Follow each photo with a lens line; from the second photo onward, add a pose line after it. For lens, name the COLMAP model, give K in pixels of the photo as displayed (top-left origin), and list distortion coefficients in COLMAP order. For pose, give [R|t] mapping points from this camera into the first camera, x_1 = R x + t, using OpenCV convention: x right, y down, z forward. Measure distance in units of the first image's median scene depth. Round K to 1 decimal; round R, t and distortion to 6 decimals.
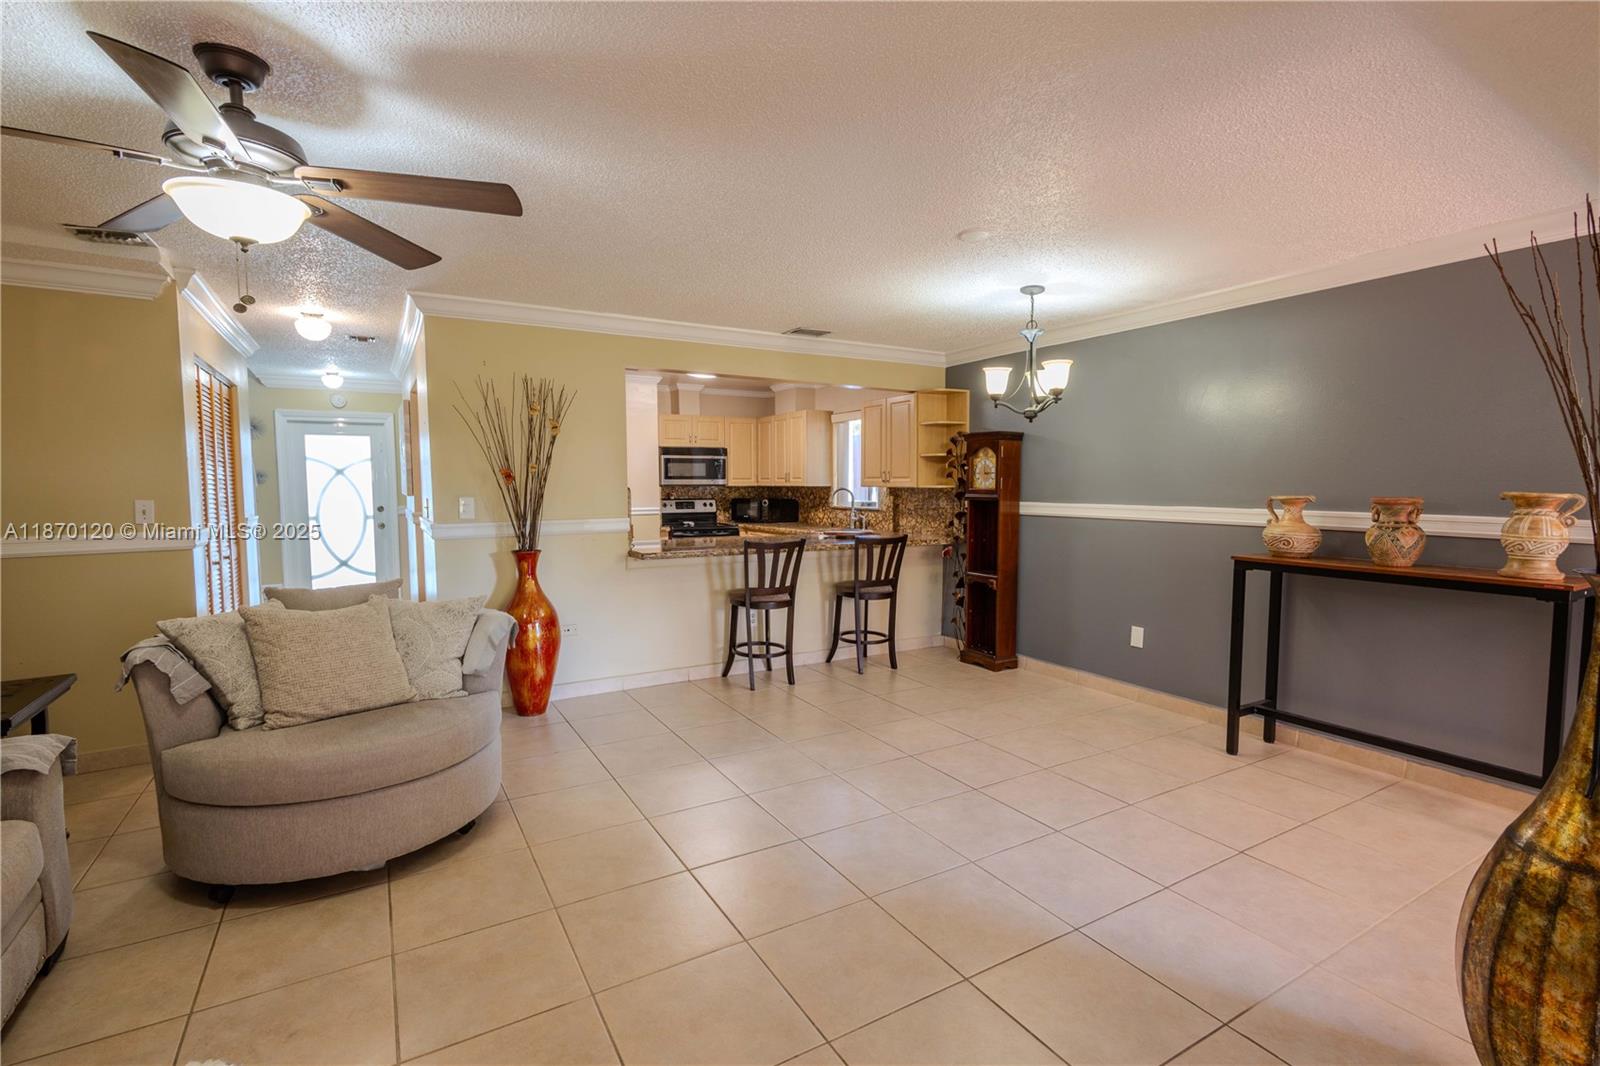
lens RADIAL K [[741.5, 0, 798.0], [0, 741.5, 532.3], [0, 0, 1]] dist [0.000080, -0.000417]
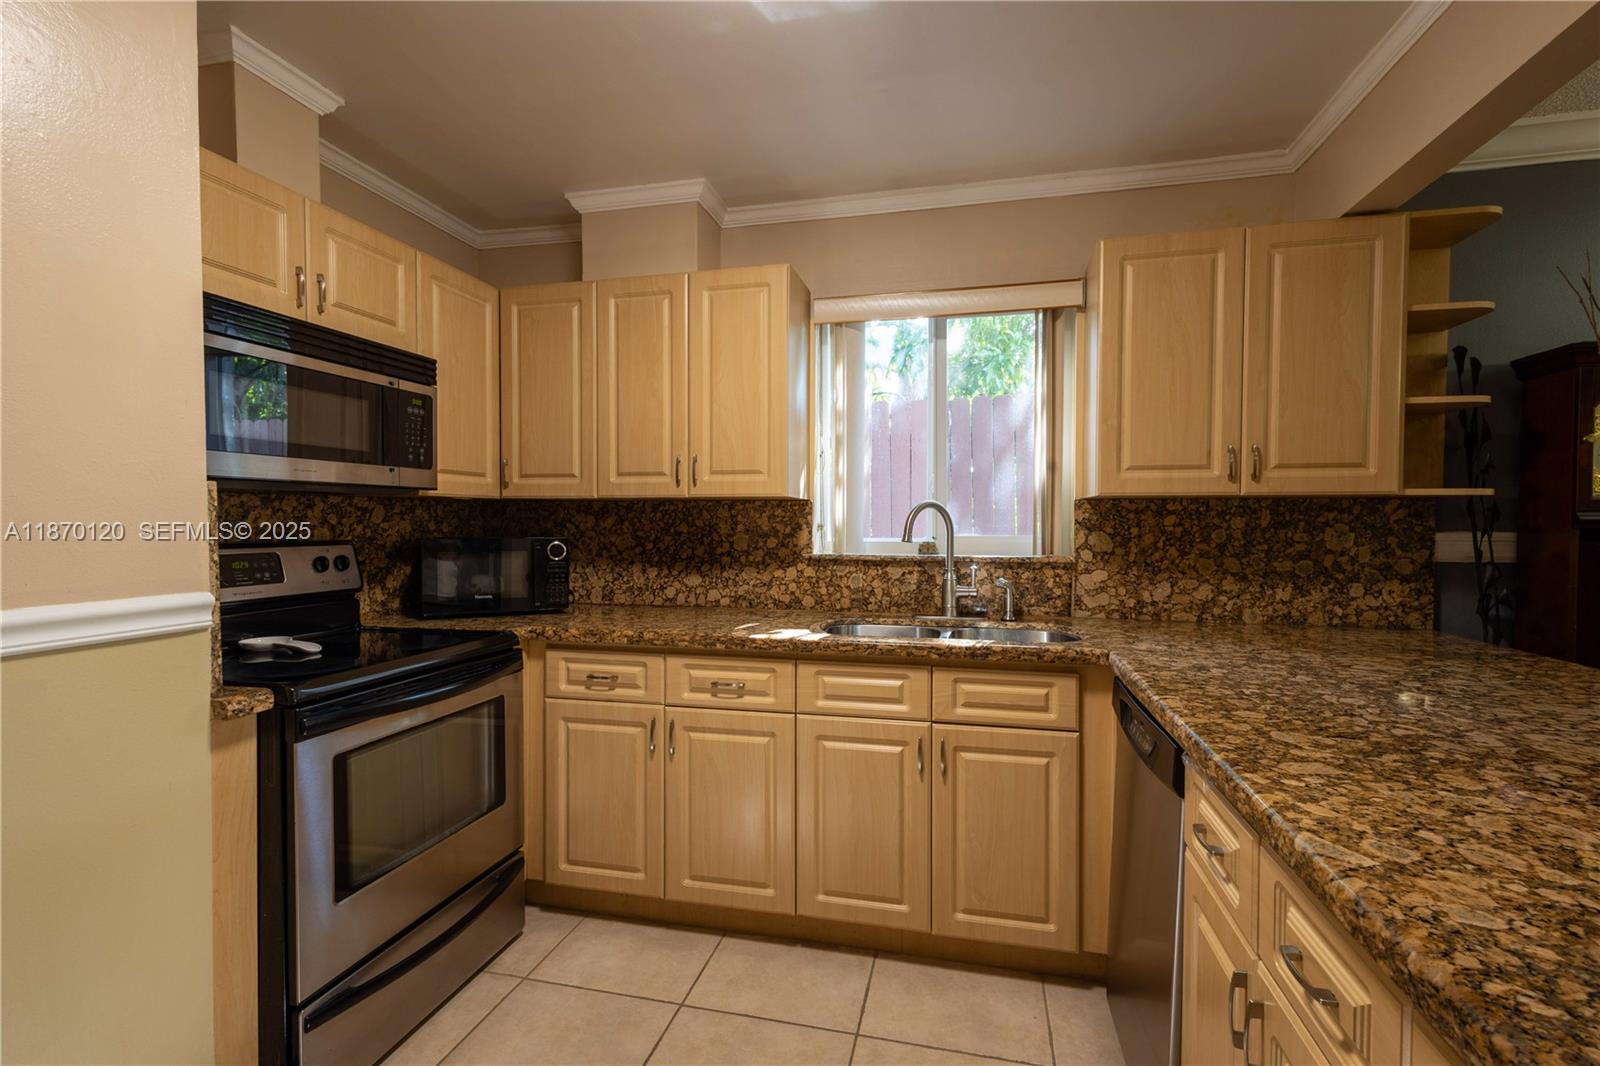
lens RADIAL K [[741.5, 0, 799.5], [0, 741.5, 528.1], [0, 0, 1]] dist [0.000080, -0.000417]
pose [[0.692027, -0.004010, 0.721860, -0.202543], [0.045401, 0.998247, -0.037980, -0.033009], [-0.720442, 0.059056, 0.690996, 0.712361]]
